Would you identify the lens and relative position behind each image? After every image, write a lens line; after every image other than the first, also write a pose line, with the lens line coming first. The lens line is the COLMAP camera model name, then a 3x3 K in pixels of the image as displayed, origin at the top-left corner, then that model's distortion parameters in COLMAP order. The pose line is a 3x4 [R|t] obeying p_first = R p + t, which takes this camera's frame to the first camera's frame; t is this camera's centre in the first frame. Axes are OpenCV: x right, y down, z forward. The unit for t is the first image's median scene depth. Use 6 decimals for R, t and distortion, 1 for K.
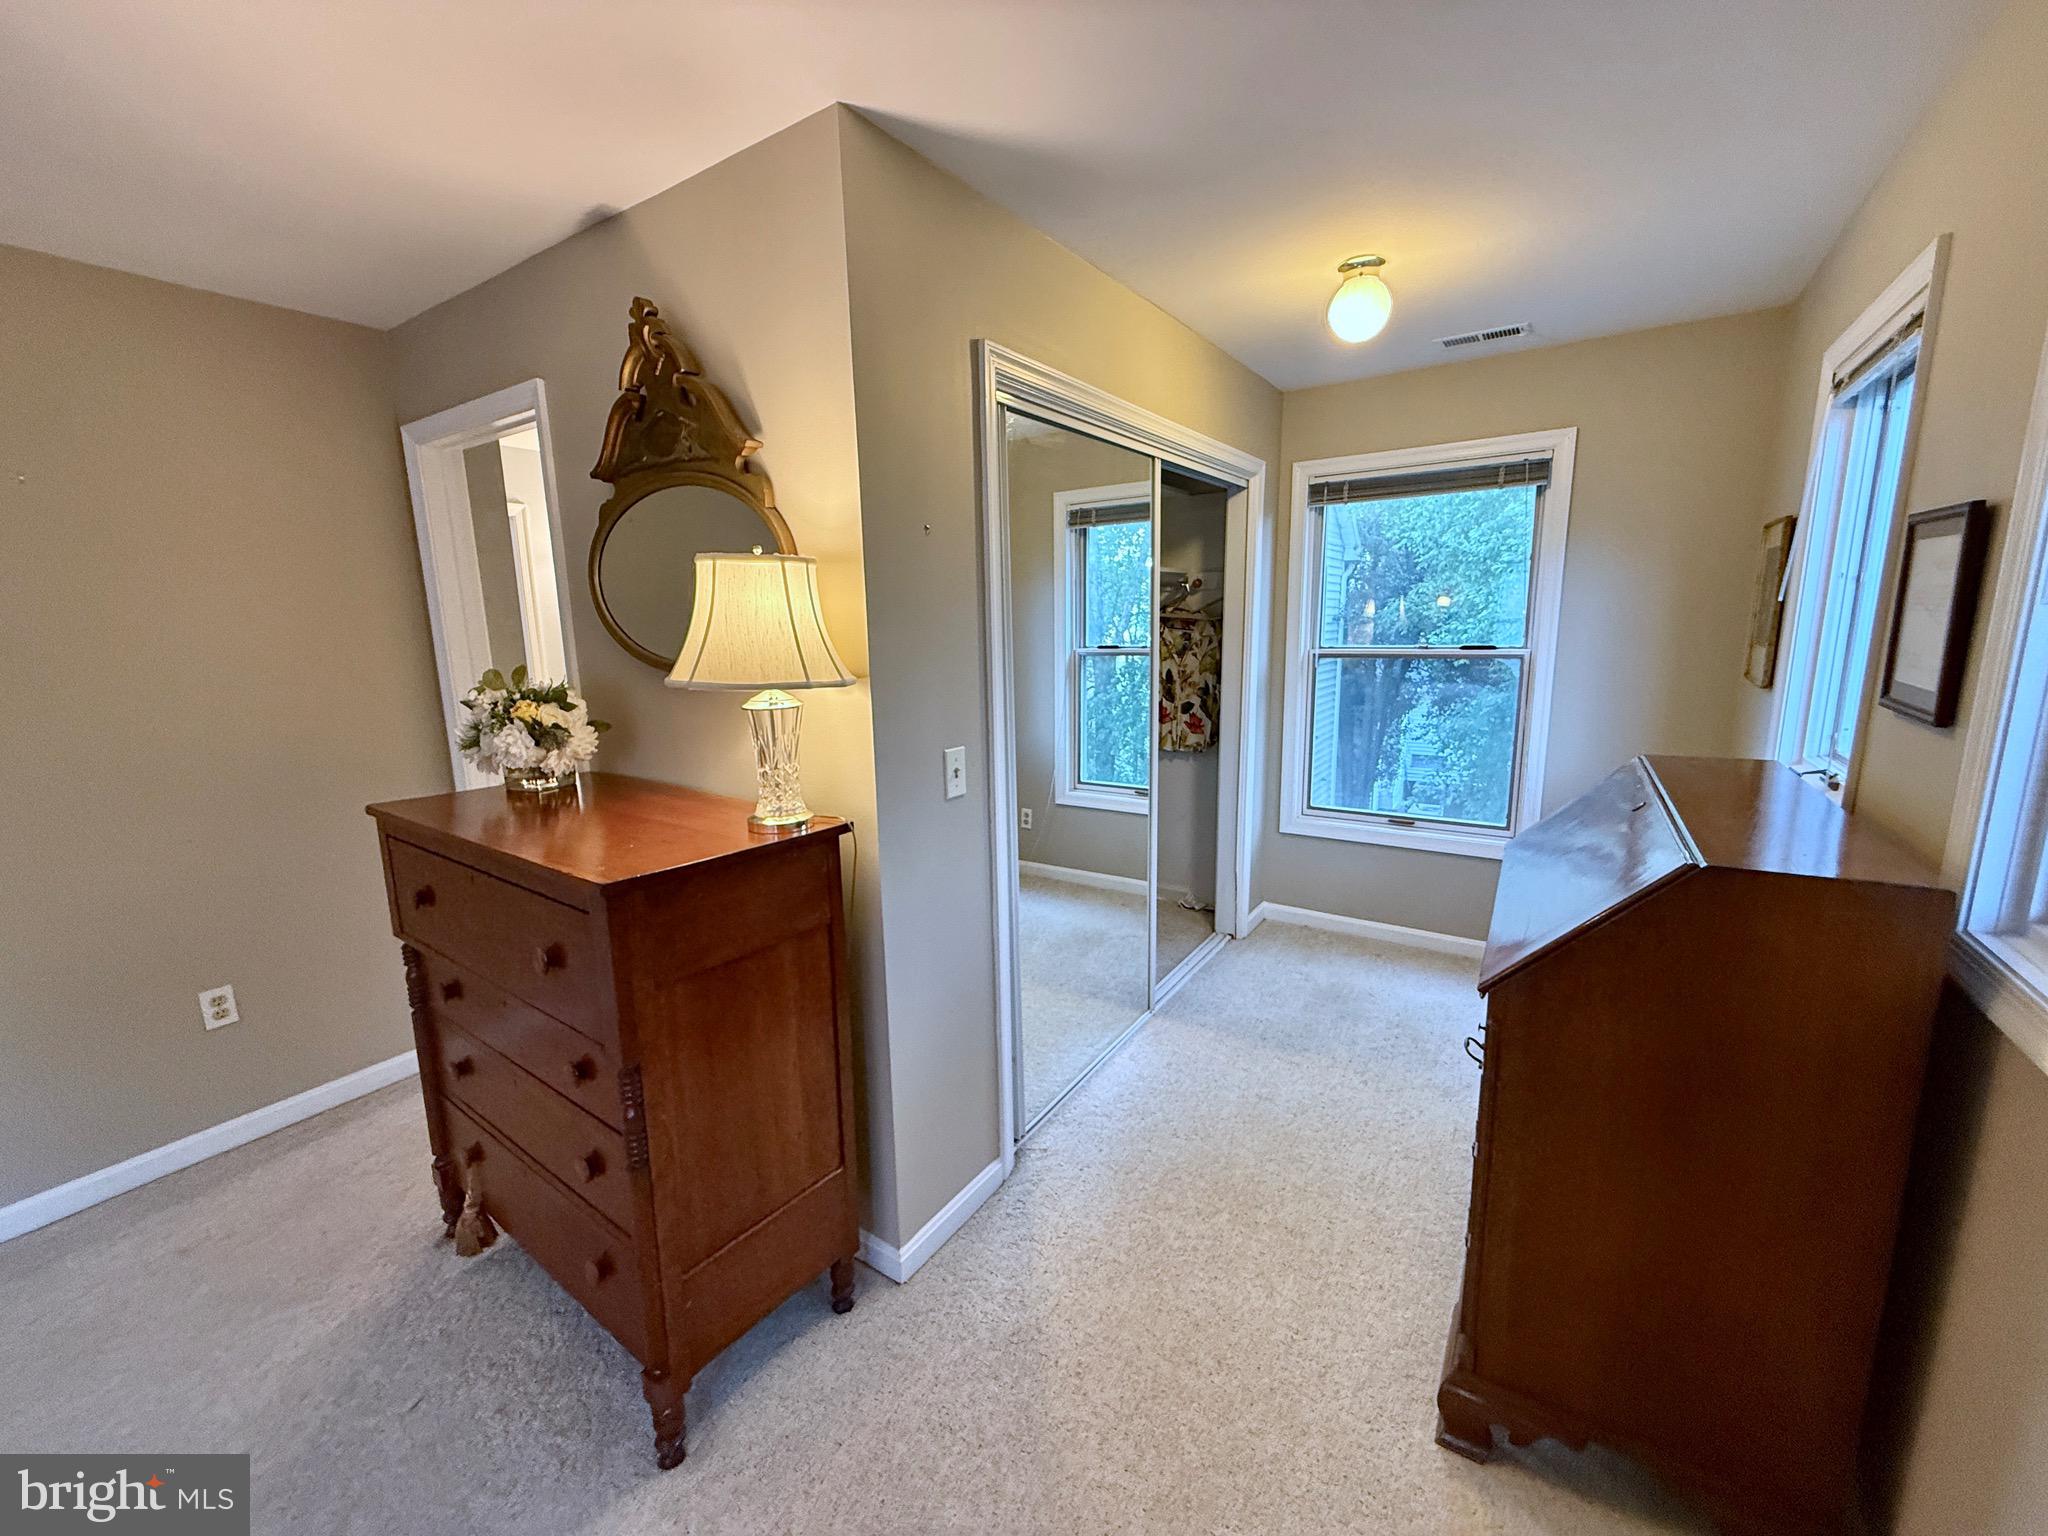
lens RADIAL K [[814.9, 0, 1024.3], [0, 814.9, 757.0], [0, 0, 1]] dist [-0.000845, -0.000235]
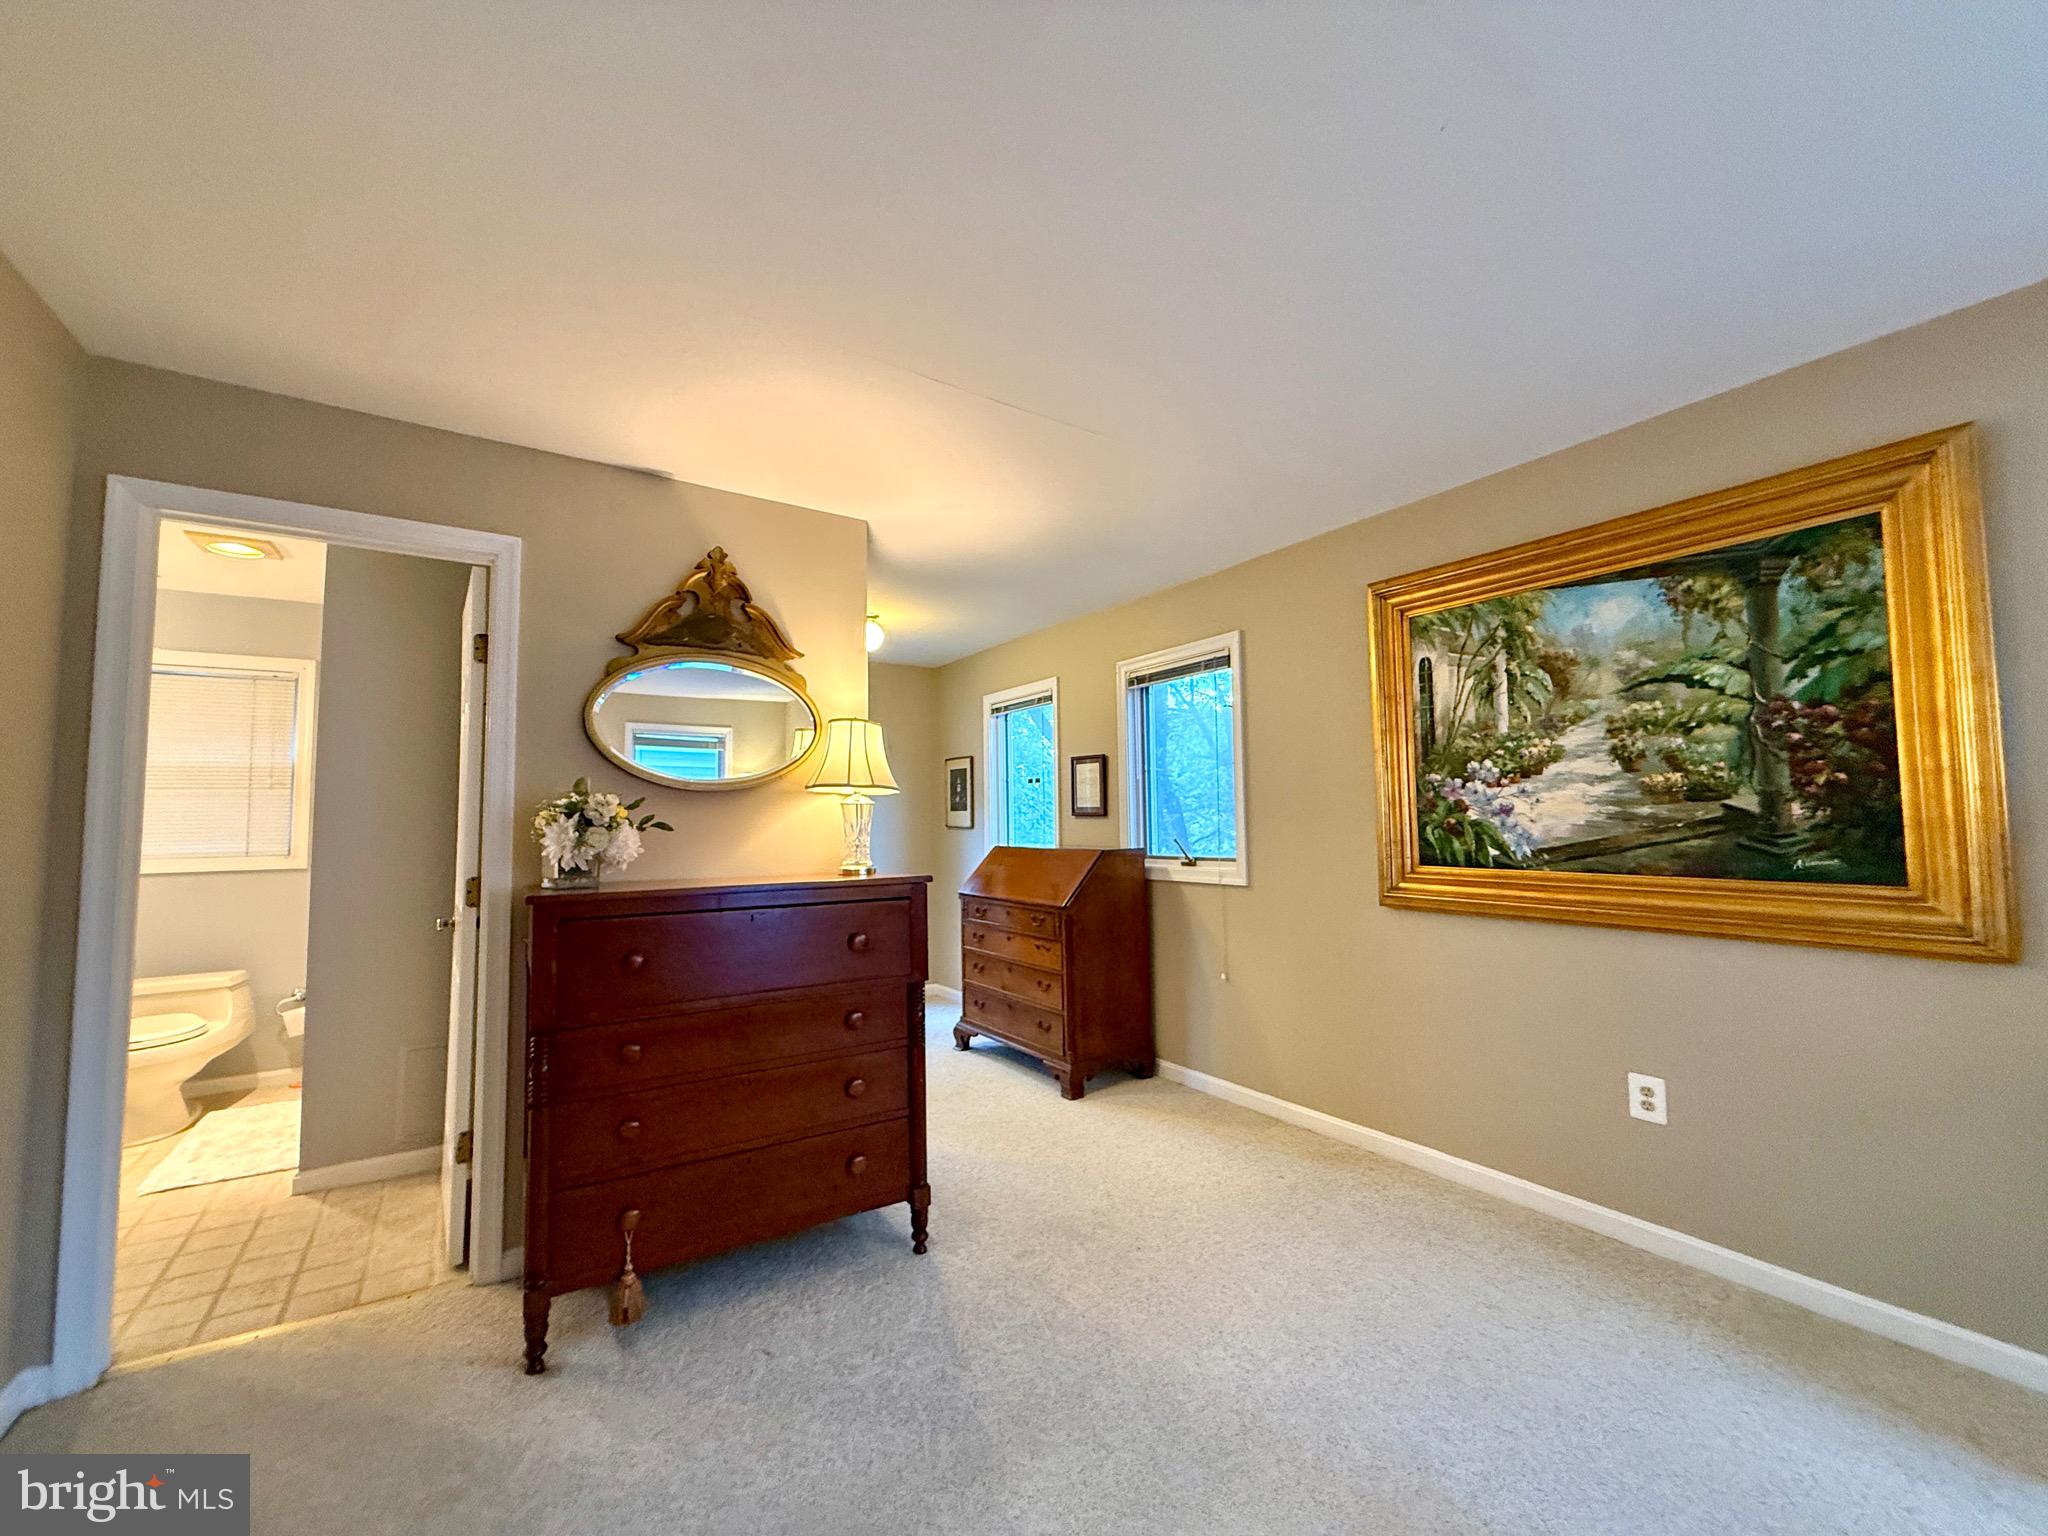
lens RADIAL K [[814.9, 0, 1026.3], [0, 814.9, 768.6], [0, 0, 1]] dist [-0.000845, -0.000235]
pose [[0.377444, 0.076935, 0.922831, -1.936449], [0.169863, 0.973882, -0.150666, 0.199786], [-0.910320, 0.213622, 0.354517, 0.021243]]
